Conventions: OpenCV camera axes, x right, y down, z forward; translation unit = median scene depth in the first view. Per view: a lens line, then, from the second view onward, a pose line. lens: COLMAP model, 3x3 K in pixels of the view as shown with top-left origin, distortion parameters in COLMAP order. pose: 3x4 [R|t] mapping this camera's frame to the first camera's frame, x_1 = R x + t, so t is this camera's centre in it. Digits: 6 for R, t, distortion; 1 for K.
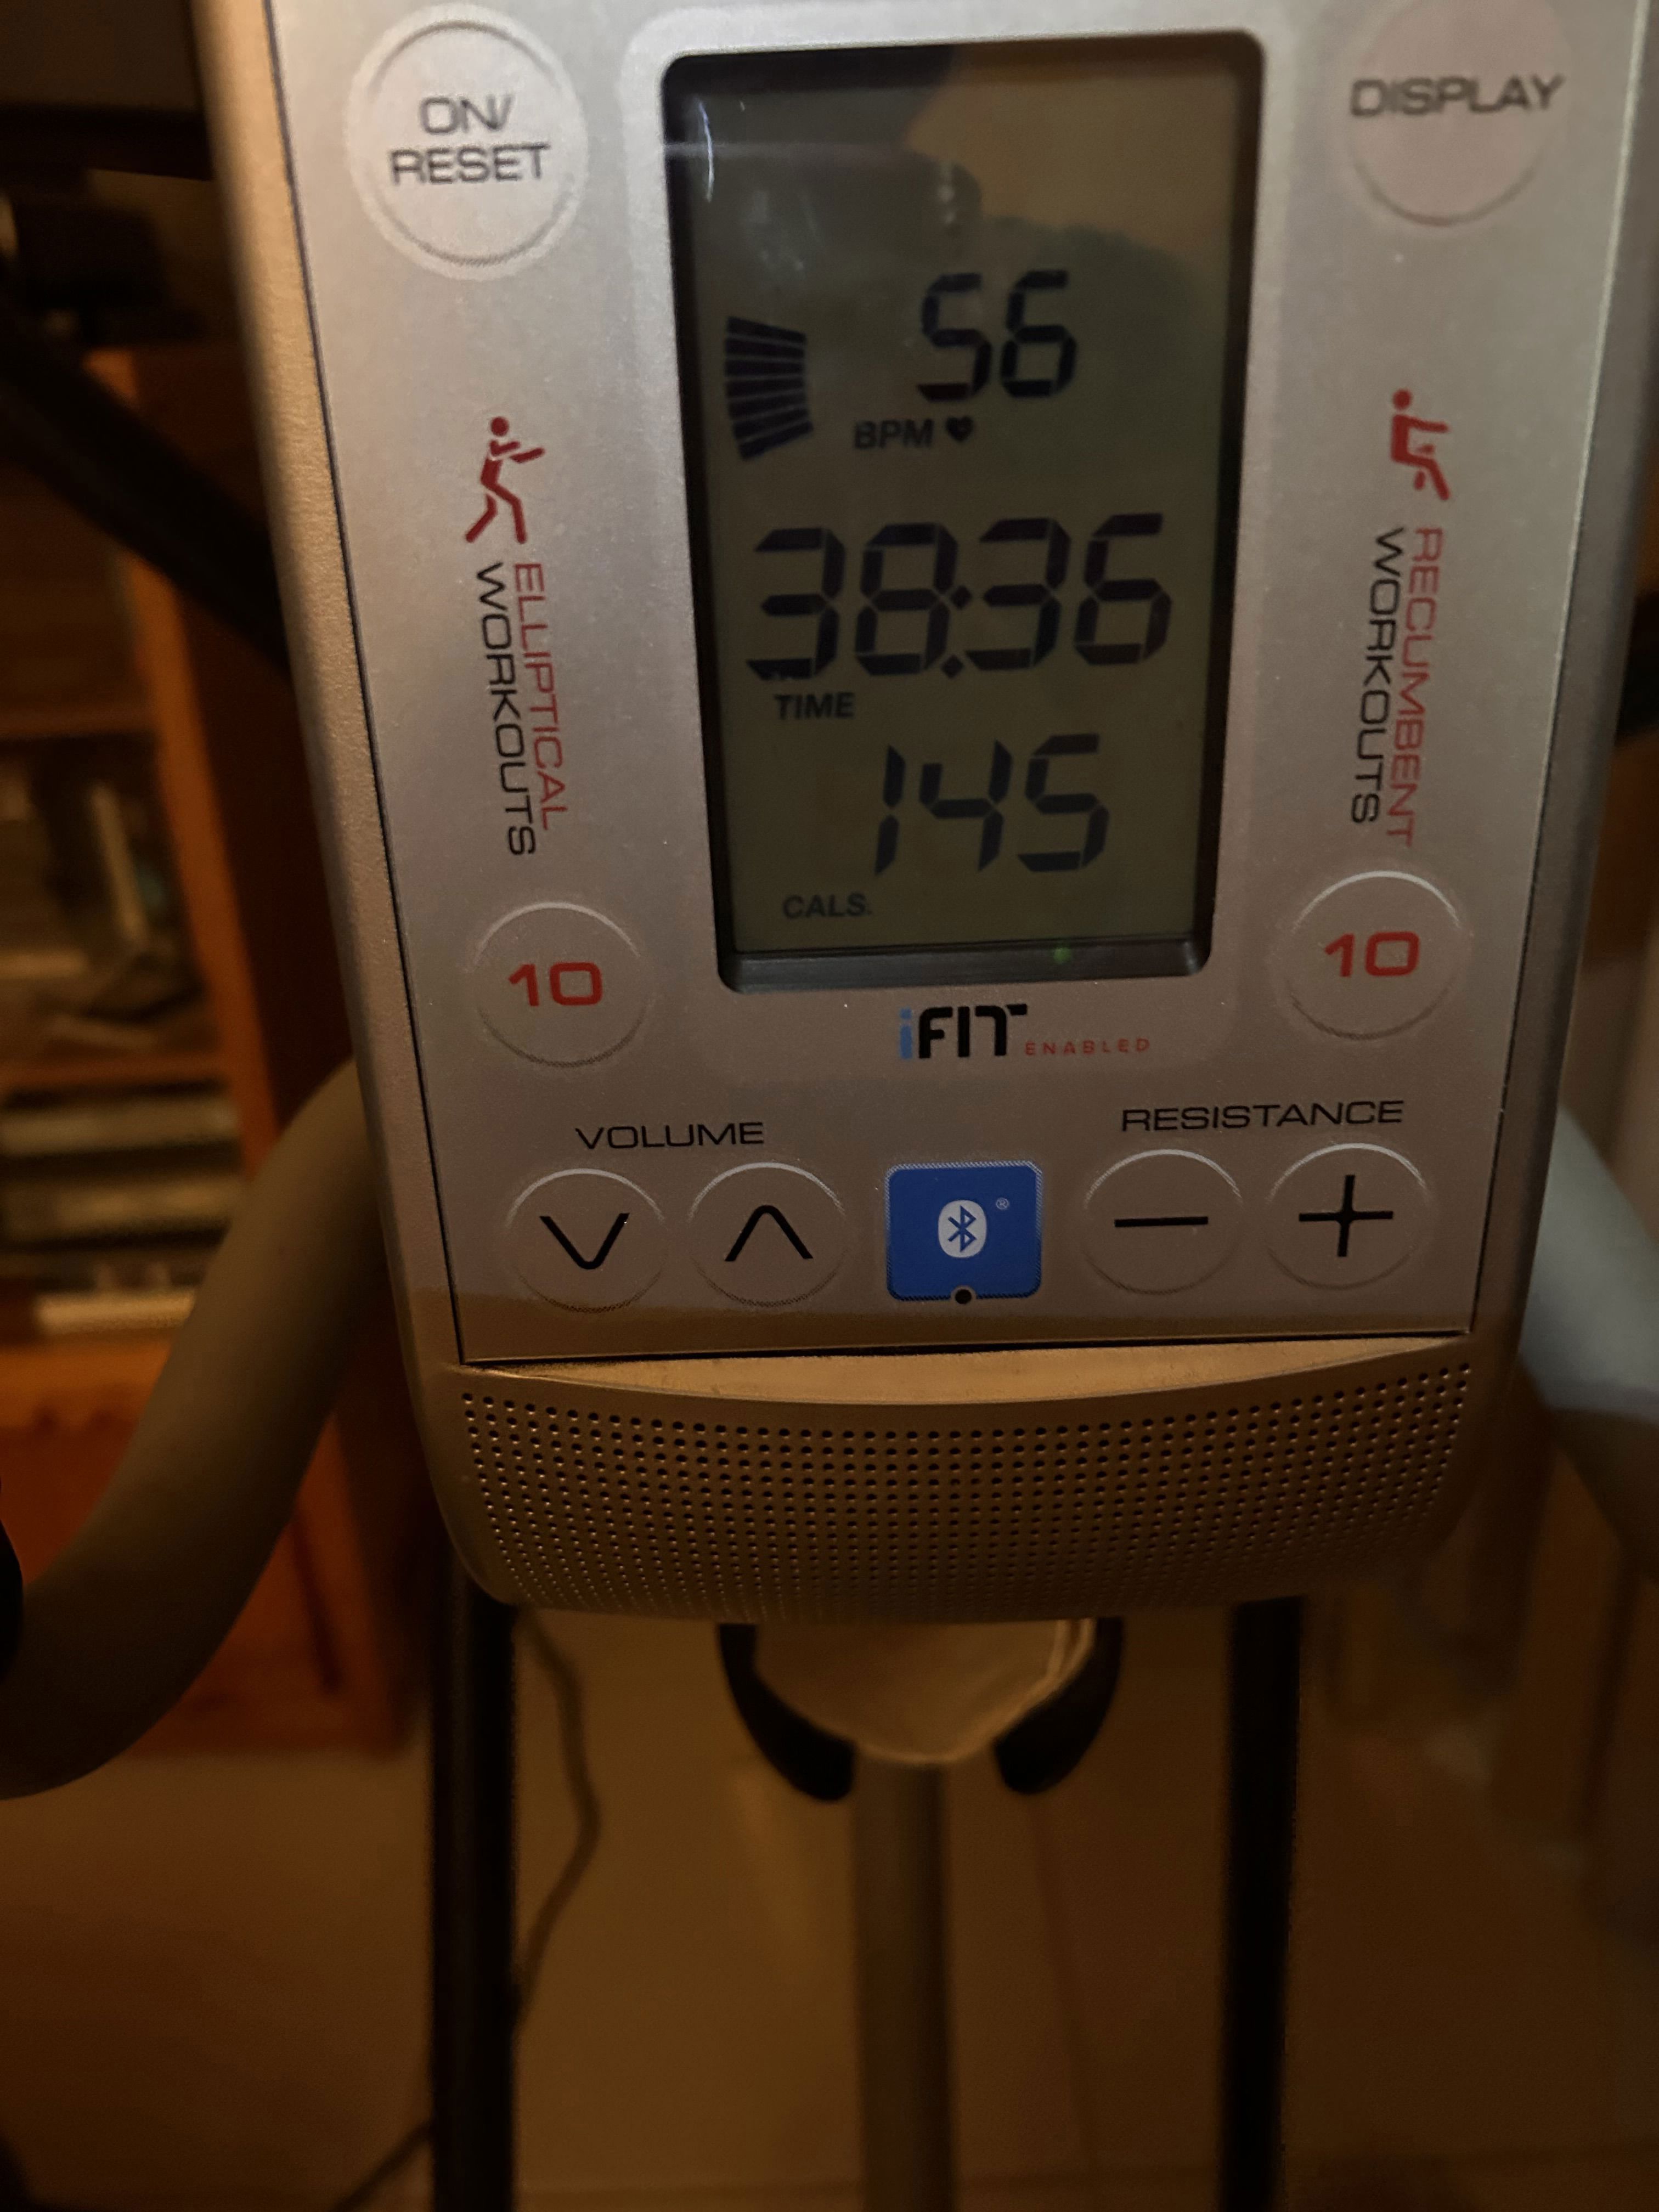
lens RADIAL K [[1848.9, 0, 826.4], [0, 1848.9, 1083.1], [0, 0, 1]] dist [0.012380, -0.059863]
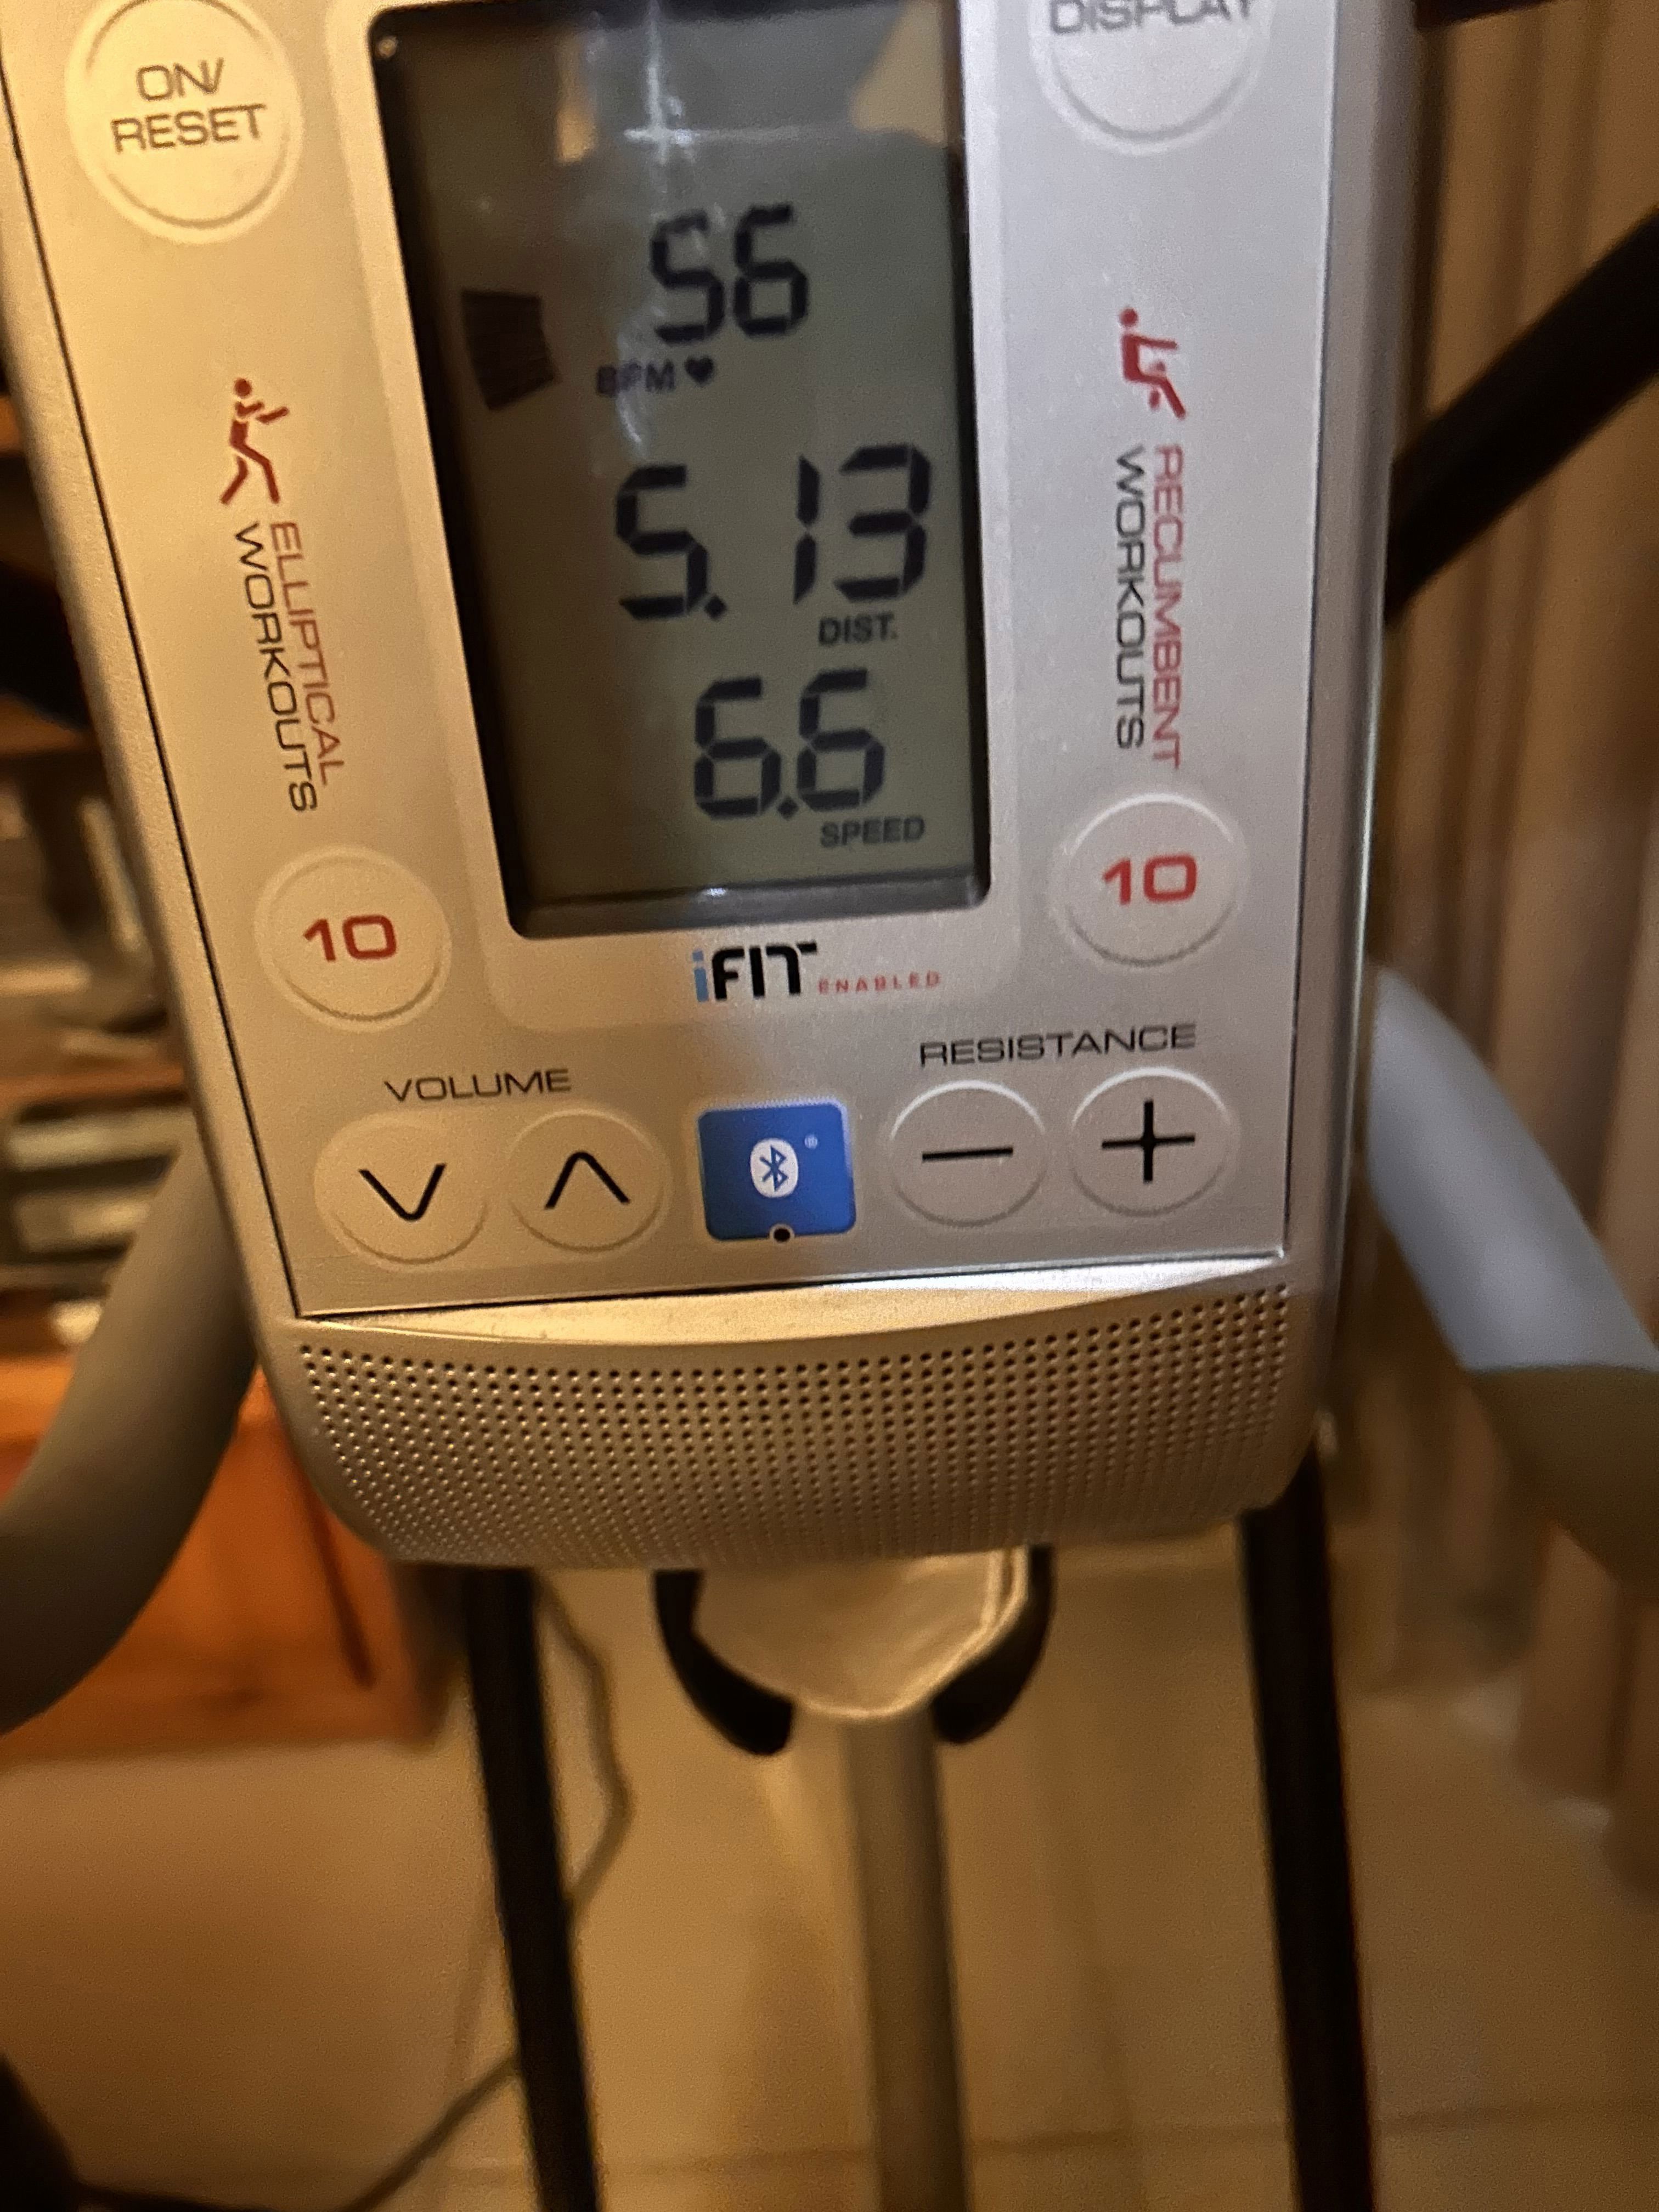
lens RADIAL K [[1848.9, 0, 810.8], [0, 1848.9, 1123.3], [0, 0, 1]] dist [0.012380, -0.059863]
pose [[0.999039, -0.034730, -0.026748, 0.138311], [0.035403, 0.999058, 0.025111, 0.033390], [0.025850, -0.026034, 0.999327, -0.018601]]
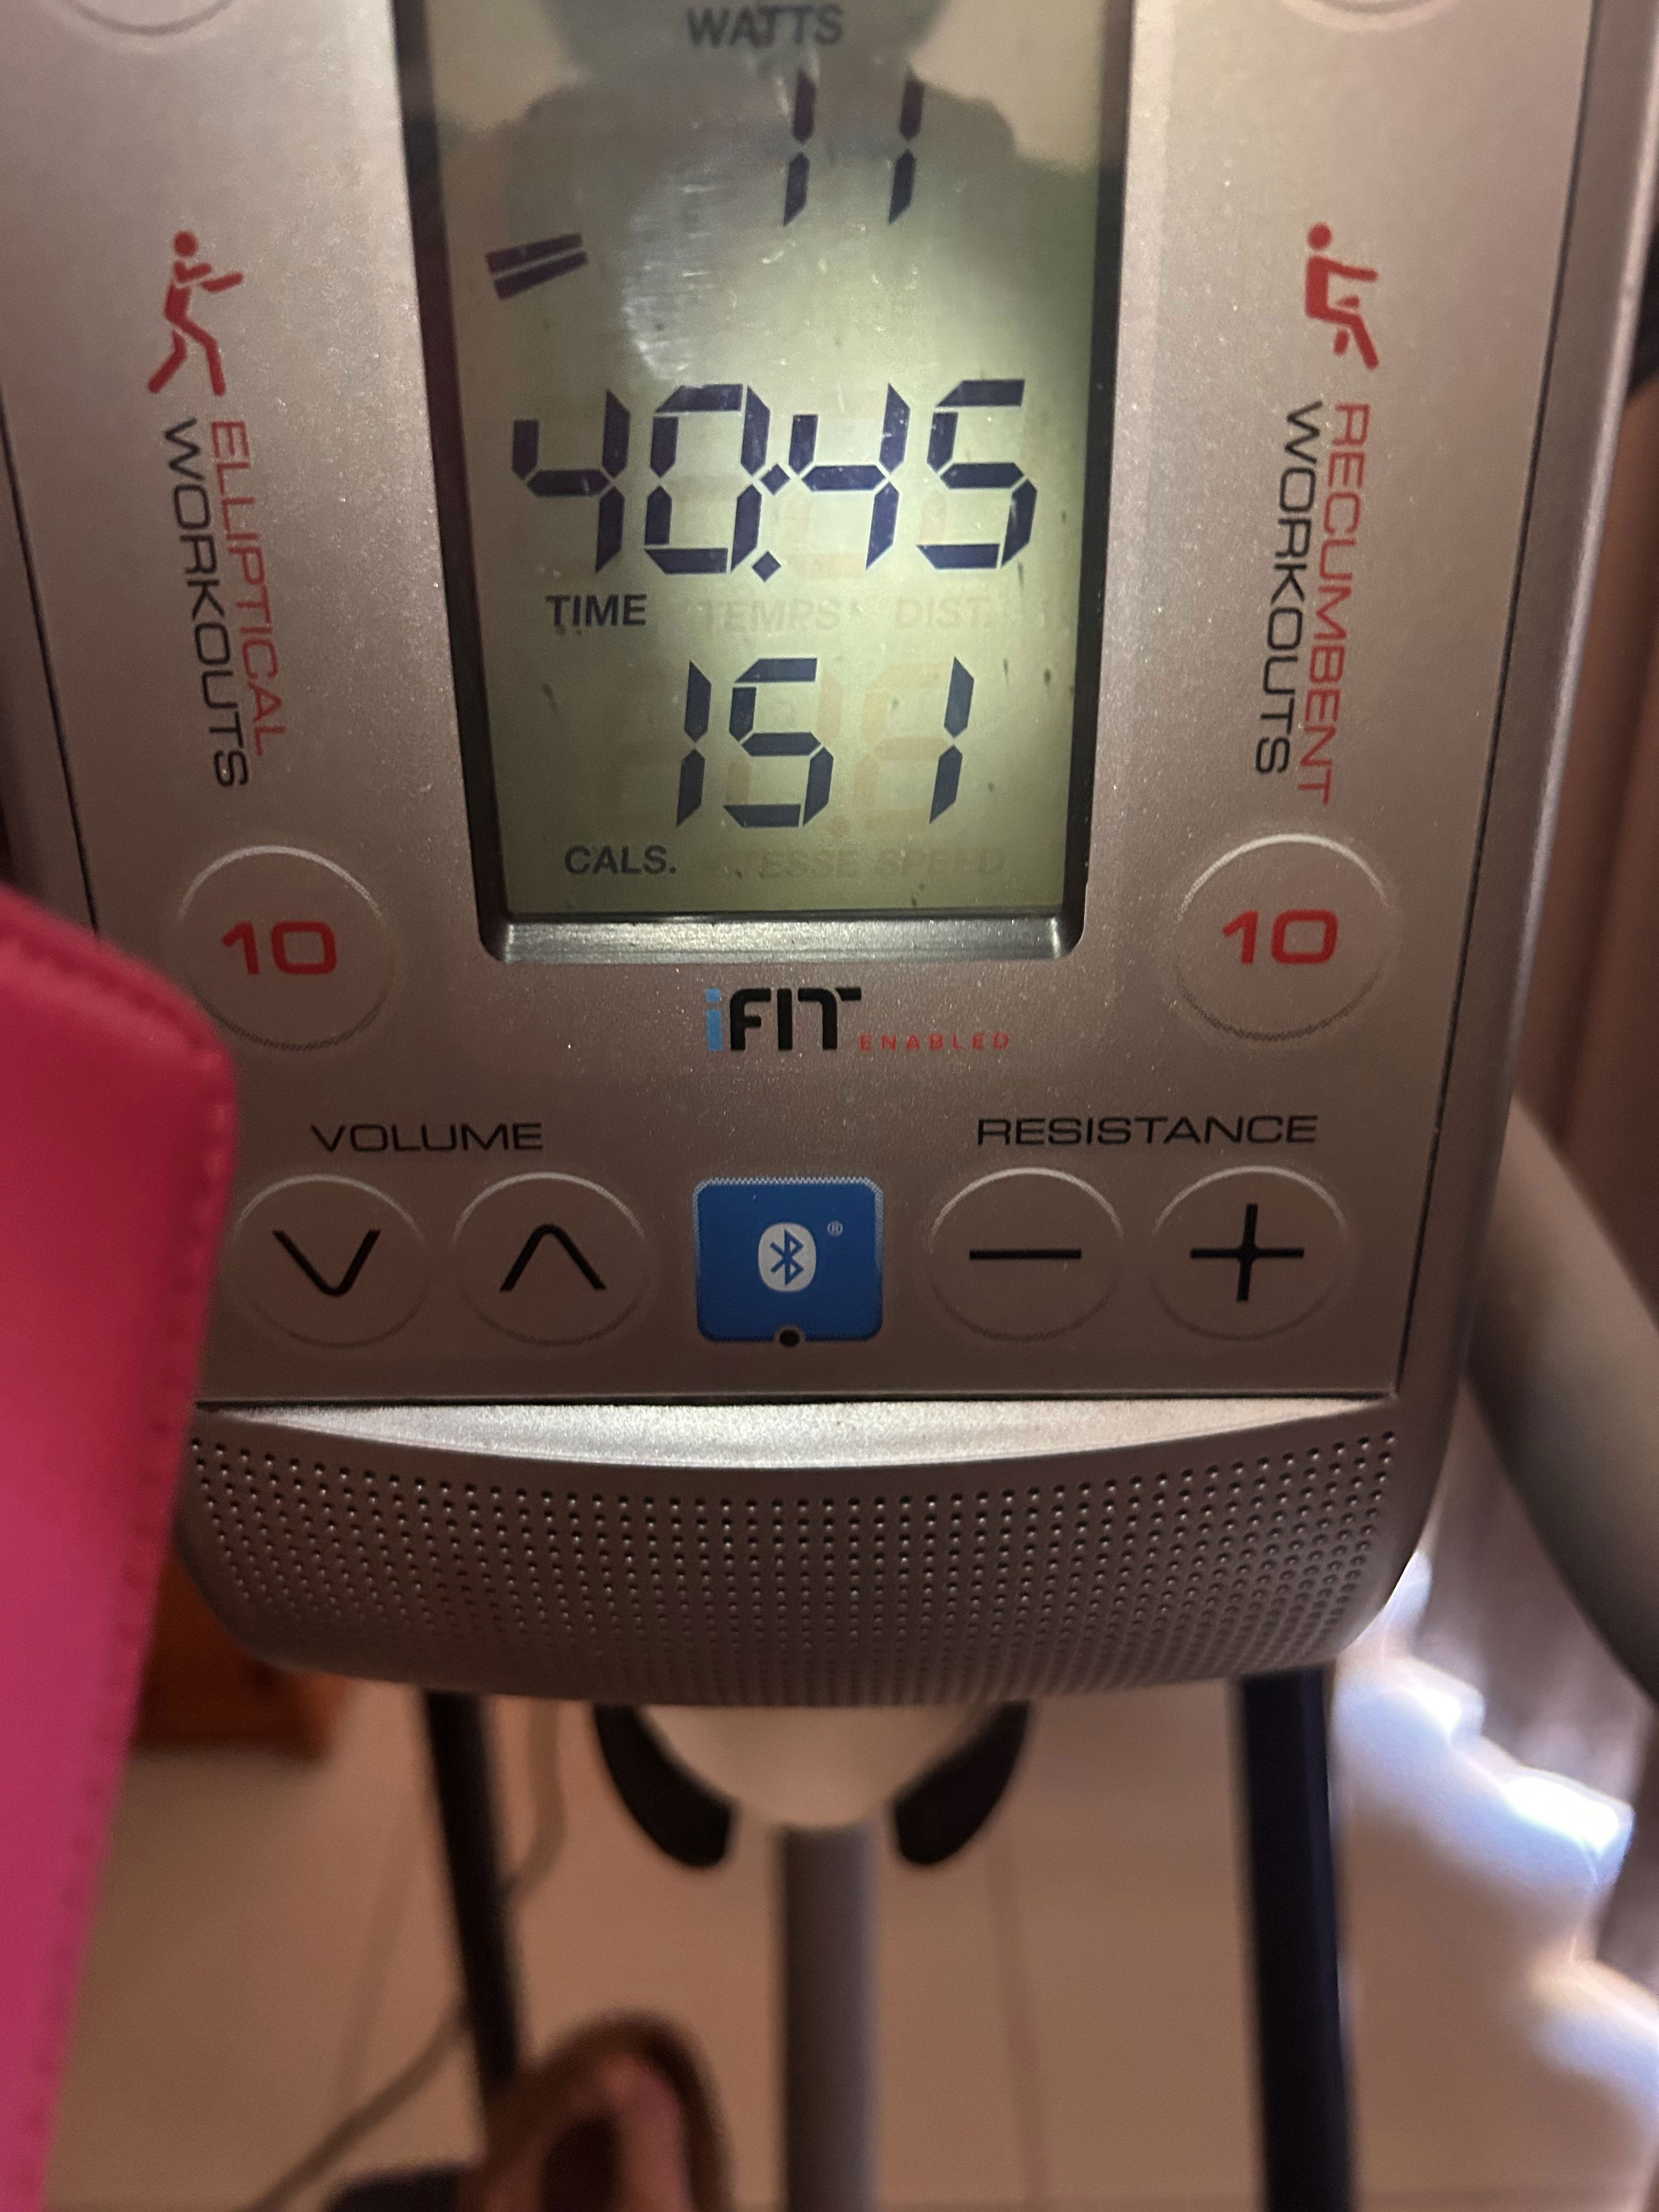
lens RADIAL K [[1848.9, 0, 814.1], [0, 1848.9, 1045.9], [0, 0, 1]] dist [0.012380, -0.059863]
pose [[0.999704, 0.024035, 0.003713, 0.091531], [-0.023982, 0.999619, -0.013653, -0.005468], [-0.004040, 0.013560, 0.999900, 0.194007]]
